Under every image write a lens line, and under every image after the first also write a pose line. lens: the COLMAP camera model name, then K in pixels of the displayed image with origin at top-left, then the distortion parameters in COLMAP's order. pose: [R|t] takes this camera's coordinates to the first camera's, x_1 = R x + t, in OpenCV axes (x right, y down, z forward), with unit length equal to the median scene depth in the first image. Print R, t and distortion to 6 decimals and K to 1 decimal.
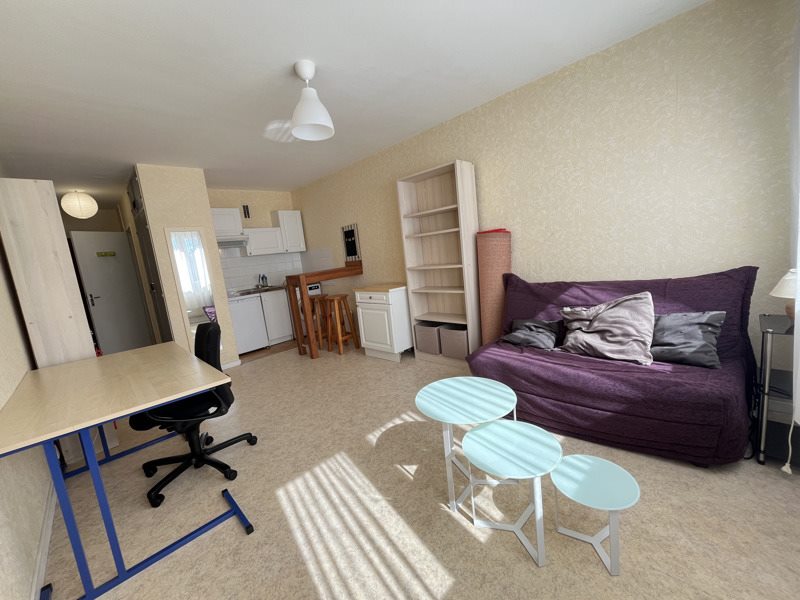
lens RADIAL K [[323.1, 0, 397.7], [0, 323.1, 298.1], [0, 0, 1]] dist [-0.001480, 0.000033]
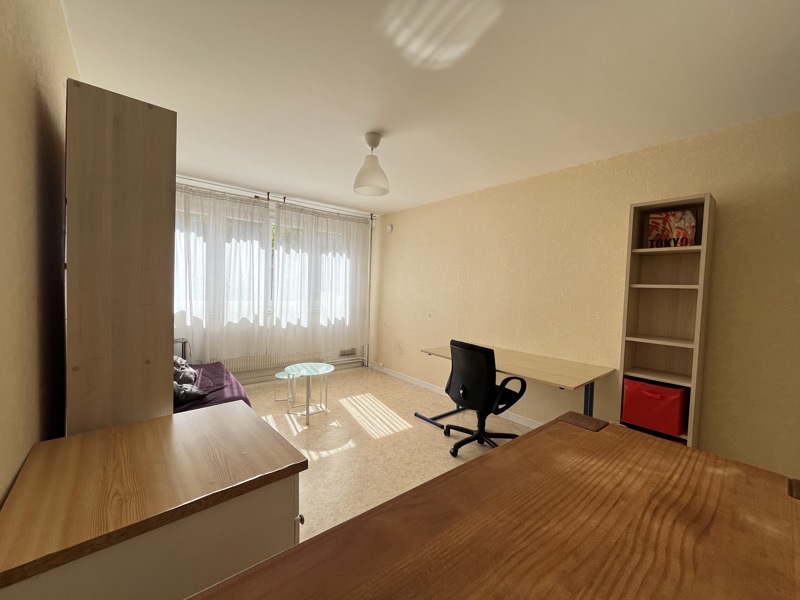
lens RADIAL K [[323.1, 0, 397.7], [0, 323.1, 298.1], [0, 0, 1]] dist [-0.001480, 0.000033]
pose [[-0.993003, 0.078714, 0.088034, -0.373205], [0.093103, 0.980411, 0.173567, -0.286508], [-0.072647, 0.180549, -0.980880, 1.916646]]
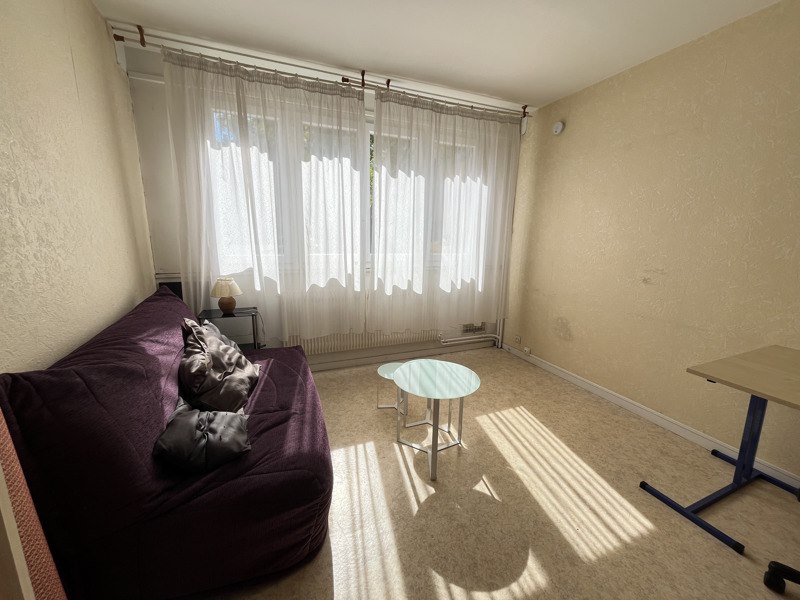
lens RADIAL K [[323.1, 0, 397.7], [0, 323.1, 298.1], [0, 0, 1]] dist [-0.001480, 0.000033]
pose [[-0.924331, 0.023383, 0.380875, -0.073706], [0.142183, 0.947351, 0.286898, -0.200989], [-0.354114, 0.319342, -0.878990, 1.304163]]
